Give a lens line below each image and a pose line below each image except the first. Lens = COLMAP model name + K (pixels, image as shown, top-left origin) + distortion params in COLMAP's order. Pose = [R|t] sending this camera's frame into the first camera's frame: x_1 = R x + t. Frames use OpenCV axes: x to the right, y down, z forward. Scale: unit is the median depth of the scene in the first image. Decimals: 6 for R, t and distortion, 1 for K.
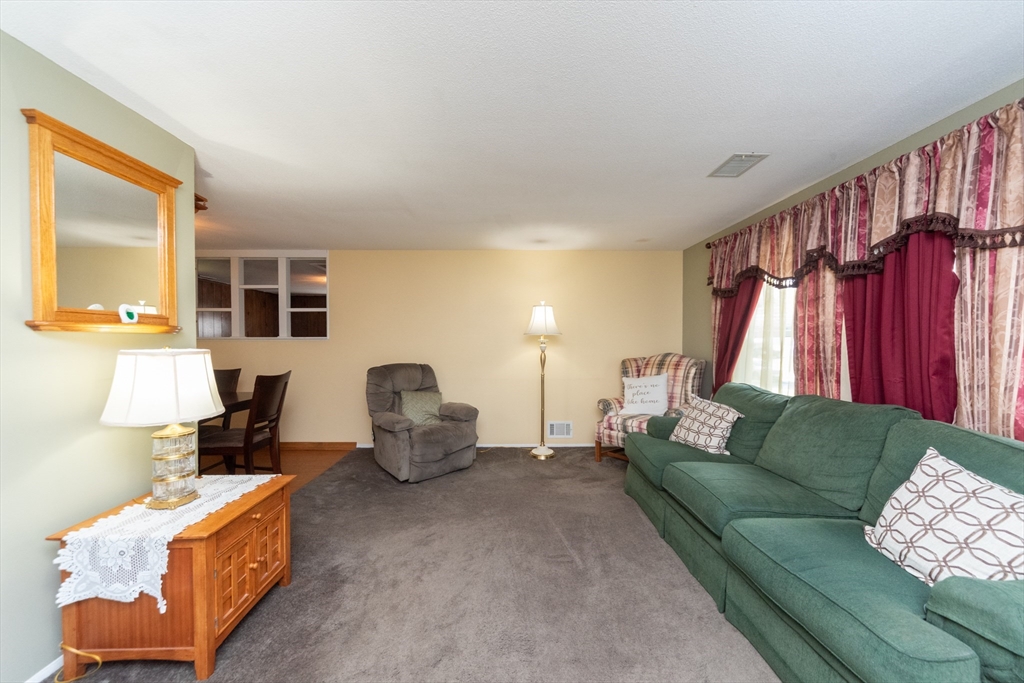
lens RADIAL K [[375.8, 0, 508.8], [0, 375.8, 351.7], [0, 0, 1]] dist [-0.000156, -0.000070]
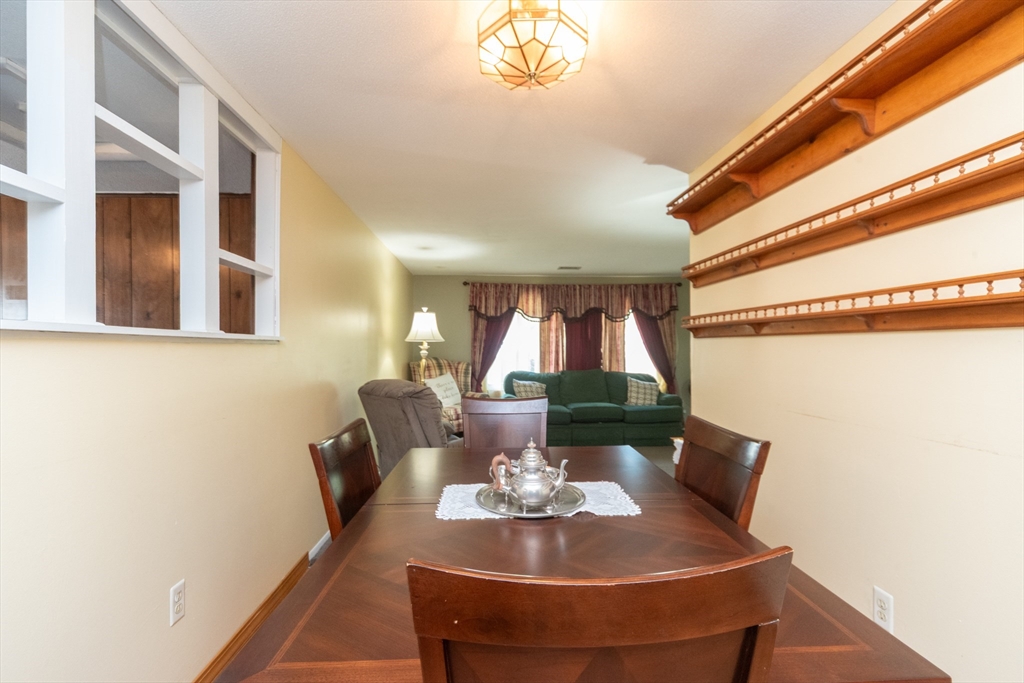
lens RADIAL K [[432.6, 0, 508.9], [0, 432.6, 349.2], [0, 0, 1]] dist [0.001632, -0.000662]
pose [[-0.040488, 0.003193, 0.999175, -1.266302], [0.029276, 0.999569, -0.002008, -0.016571], [-0.998751, 0.029171, -0.040564, 0.975336]]
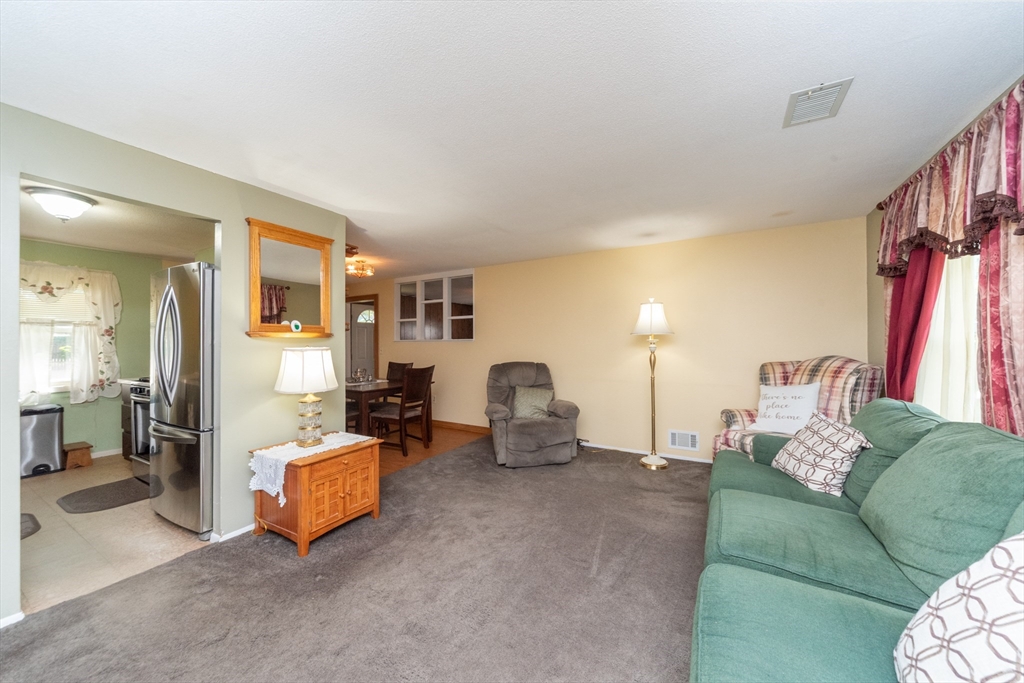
lens RADIAL K [[369.0, 0, 511.5], [0, 369.0, 345.5], [0, 0, 1]] dist [-0.000648, -0.000060]
pose [[0.857290, -0.000307, -0.514833, 0.311187], [-0.009725, 0.999812, -0.016790, 0.001492], [0.514741, 0.019401, 0.857126, 0.046609]]
